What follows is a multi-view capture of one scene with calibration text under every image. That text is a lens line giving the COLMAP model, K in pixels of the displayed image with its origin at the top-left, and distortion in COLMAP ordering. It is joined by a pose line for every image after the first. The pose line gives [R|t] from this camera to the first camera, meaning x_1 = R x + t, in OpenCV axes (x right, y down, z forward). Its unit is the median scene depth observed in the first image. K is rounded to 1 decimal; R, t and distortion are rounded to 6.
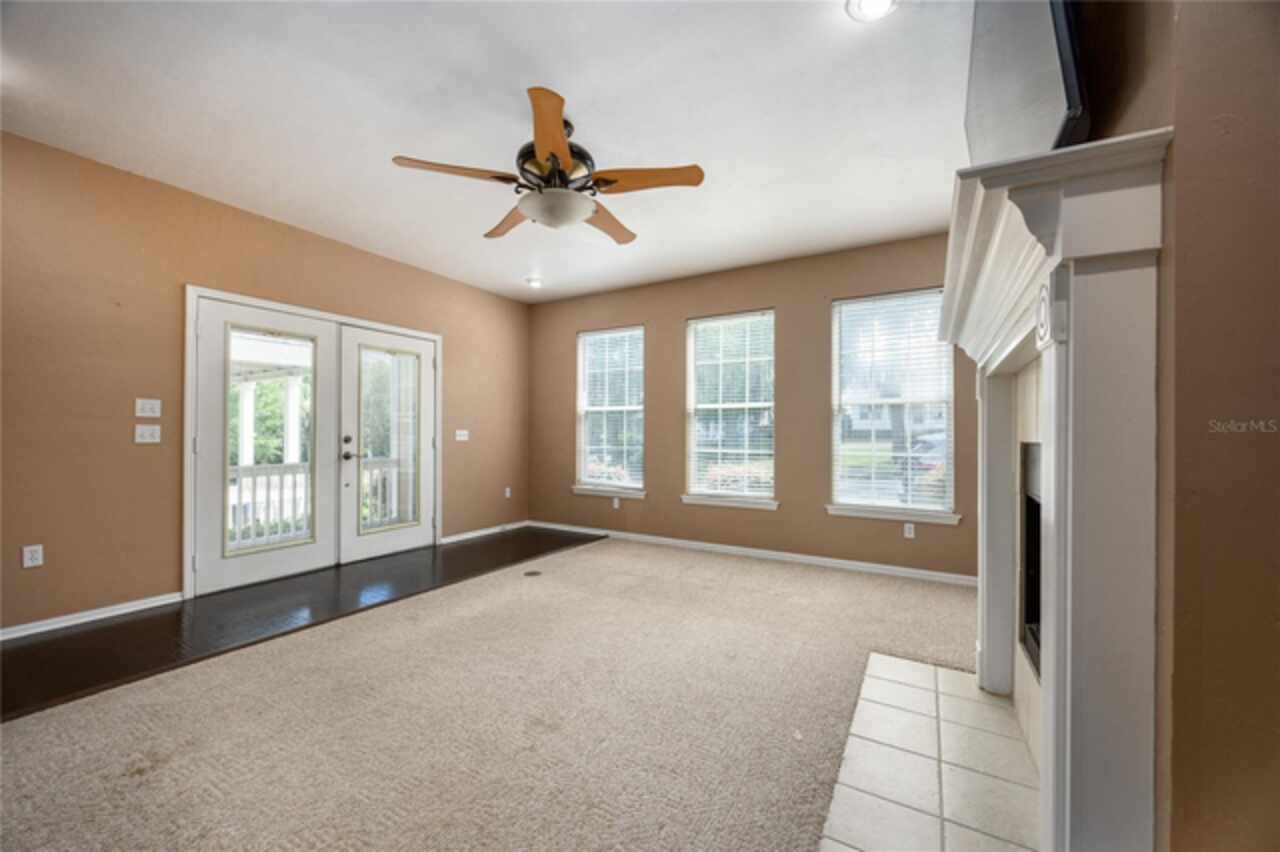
lens RADIAL K [[497.1, 0, 630.6], [0, 497.1, 427.1], [0, 0, 1]] dist [0.000991, 0.000017]
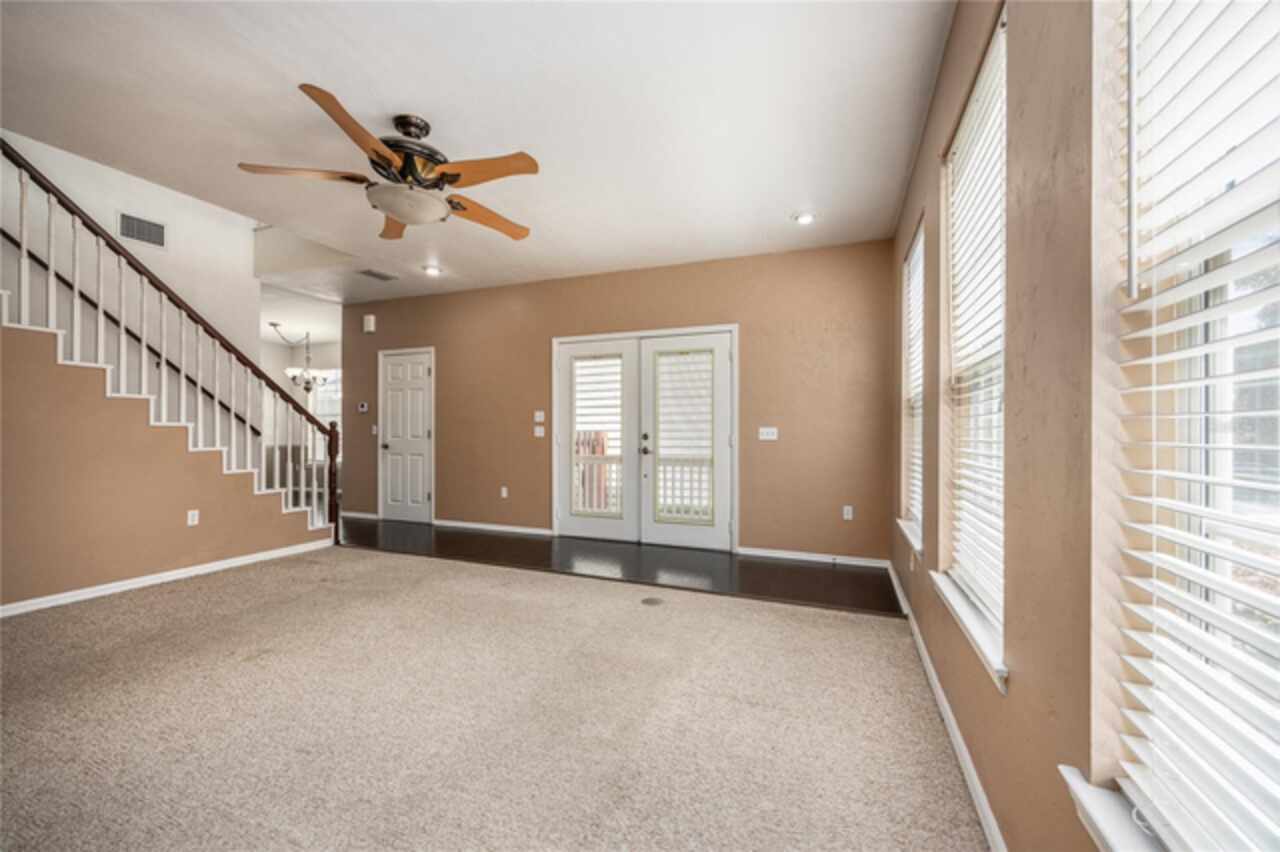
lens RADIAL K [[497.1, 0, 640.6], [0, 497.1, 433.2], [0, 0, 1]] dist [0.000991, 0.000017]
pose [[0.167905, 0.000077, -0.985803, 0.573007], [0.011350, 0.999934, 0.002012, 0.014388], [0.985738, -0.011527, 0.167893, 0.798172]]
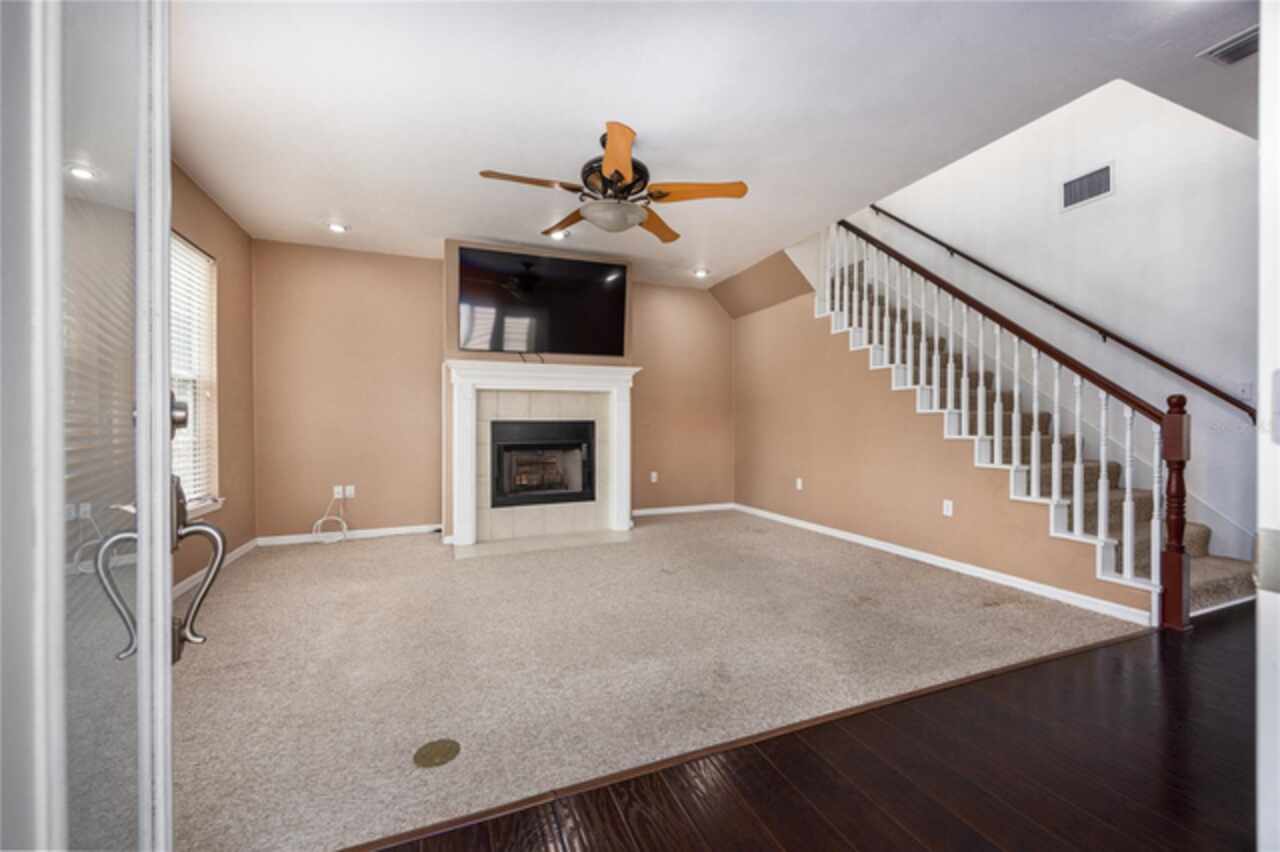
lens RADIAL K [[497.1, 0, 647.5], [0, 497.1, 426.5], [0, 0, 1]] dist [0.000991, 0.000017]
pose [[-0.809348, -0.001760, 0.587327, -0.549483], [-0.005731, 0.999972, -0.004902, 0.025525], [-0.587302, -0.007333, -0.809335, 1.162537]]
